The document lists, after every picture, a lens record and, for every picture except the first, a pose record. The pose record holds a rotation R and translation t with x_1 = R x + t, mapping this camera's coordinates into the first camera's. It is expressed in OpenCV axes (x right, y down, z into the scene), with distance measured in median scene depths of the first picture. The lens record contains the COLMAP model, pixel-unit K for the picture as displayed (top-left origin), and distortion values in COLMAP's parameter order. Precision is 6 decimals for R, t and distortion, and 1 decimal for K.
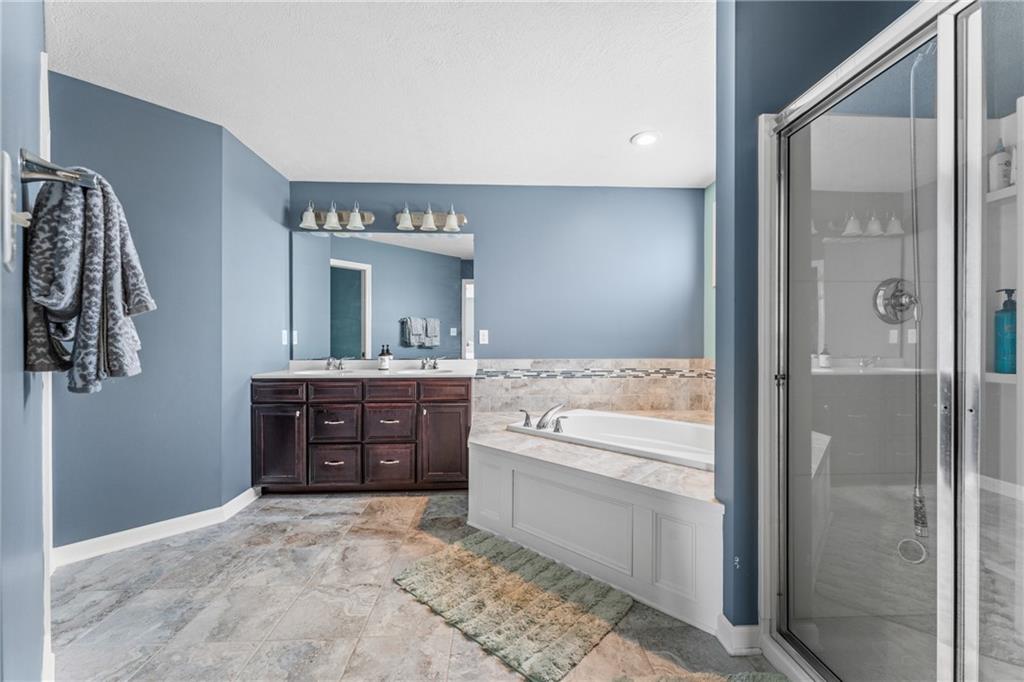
lens RADIAL K [[413.1, 0, 513.6], [0, 413.1, 339.9], [0, 0, 1]] dist [-0.000678, 0.000413]
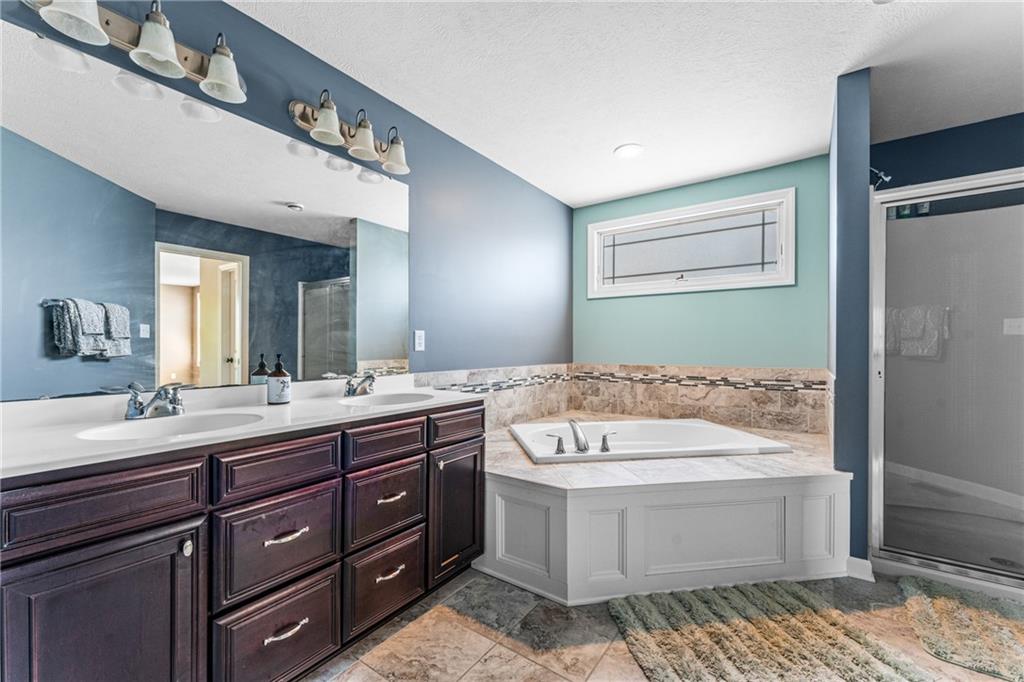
lens RADIAL K [[413.1, 0, 513.7], [0, 413.1, 346.8], [0, 0, 1]] dist [-0.000678, 0.000413]
pose [[0.617295, 0.000990, 0.786732, -0.513691], [-0.002232, 0.999997, 0.000493, 0.002243], [-0.786729, -0.002060, 0.617295, 0.452454]]
